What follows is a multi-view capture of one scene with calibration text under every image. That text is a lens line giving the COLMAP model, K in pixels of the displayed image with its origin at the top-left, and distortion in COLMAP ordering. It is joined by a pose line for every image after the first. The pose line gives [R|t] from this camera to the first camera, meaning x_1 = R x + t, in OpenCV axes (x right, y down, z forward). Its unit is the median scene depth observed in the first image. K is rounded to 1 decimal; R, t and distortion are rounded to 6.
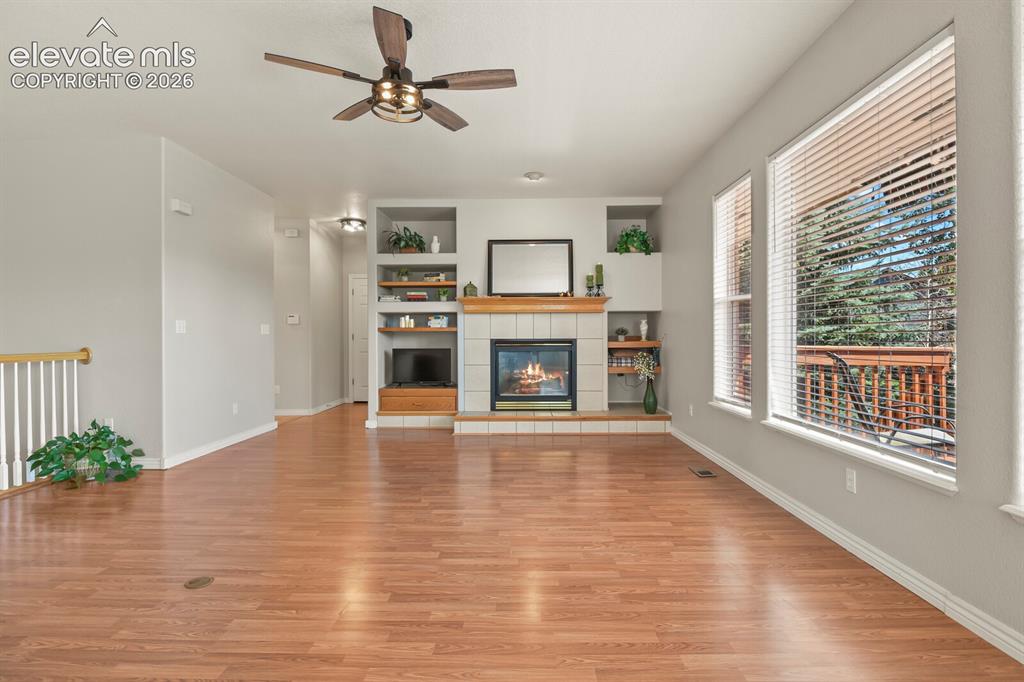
lens RADIAL K [[494.8, 0, 517.2], [0, 494.8, 341.4], [0, 0, 1]] dist [-0.004319, -0.009101]
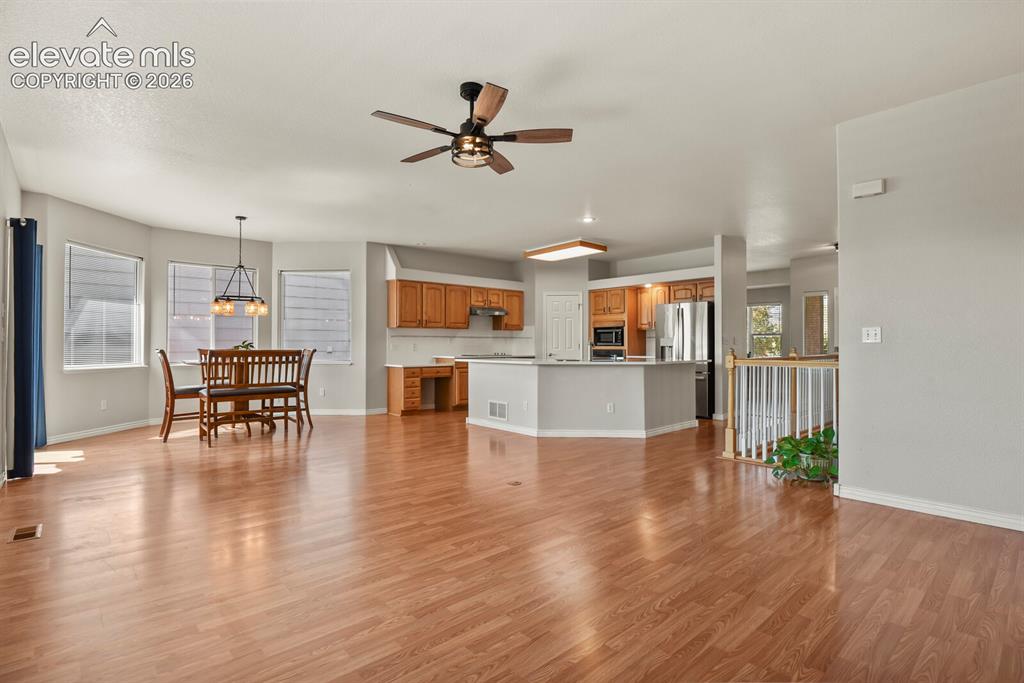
lens RADIAL K [[494.8, 0, 517.2], [0, 494.8, 341.9], [0, 0, 1]] dist [-0.004319, -0.009101]
pose [[-0.733025, -0.005407, -0.680181, 0.215794], [-0.004421, 0.999985, -0.003185, -0.008805], [0.680188, 0.000672, -0.733038, 0.861829]]
